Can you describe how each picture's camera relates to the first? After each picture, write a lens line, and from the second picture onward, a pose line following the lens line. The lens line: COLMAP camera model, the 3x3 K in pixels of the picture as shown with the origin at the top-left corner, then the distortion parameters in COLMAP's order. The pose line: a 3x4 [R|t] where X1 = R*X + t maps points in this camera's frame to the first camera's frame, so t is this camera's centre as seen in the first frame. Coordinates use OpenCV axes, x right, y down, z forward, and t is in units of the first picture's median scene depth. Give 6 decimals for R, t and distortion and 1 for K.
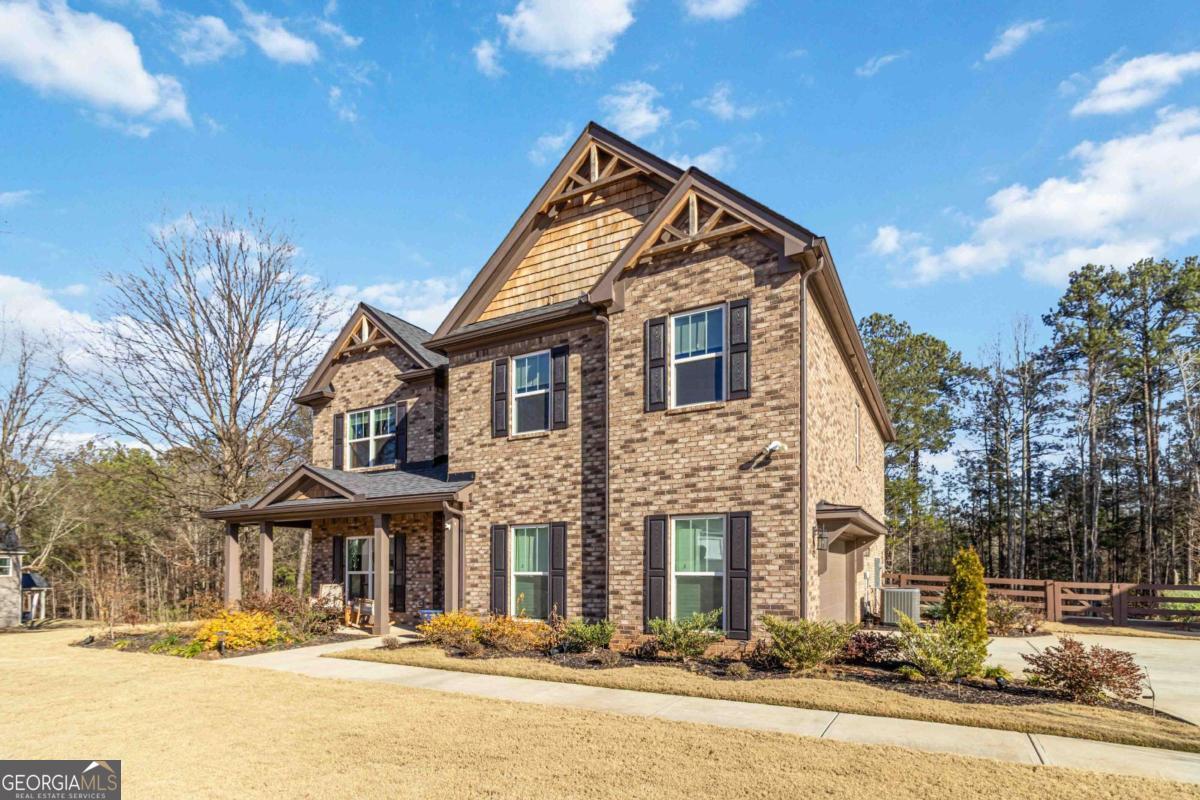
lens RADIAL K [[570.7, 0, 511.6], [0, 570.7, 426.1], [0, 0, 1]] dist [0.000257, 0.000022]
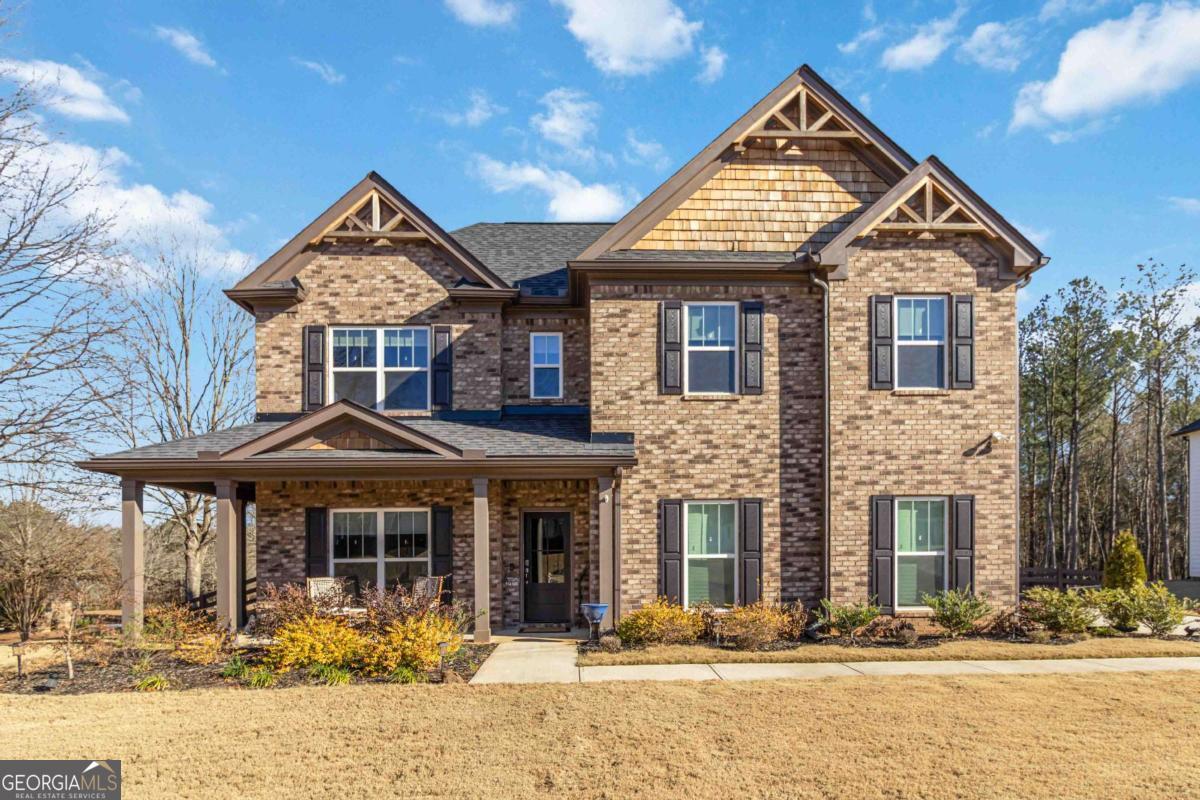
lens RADIAL K [[711.0, 0, 558.6], [0, 711.0, 402.9], [0, 0, 1]] dist [0.003463, 0.001059]
pose [[0.849608, 0.110617, 0.515684, -0.795470], [-0.120148, 0.992643, -0.014980, 0.076337], [-0.513547, -0.049231, 0.856648, 0.220623]]
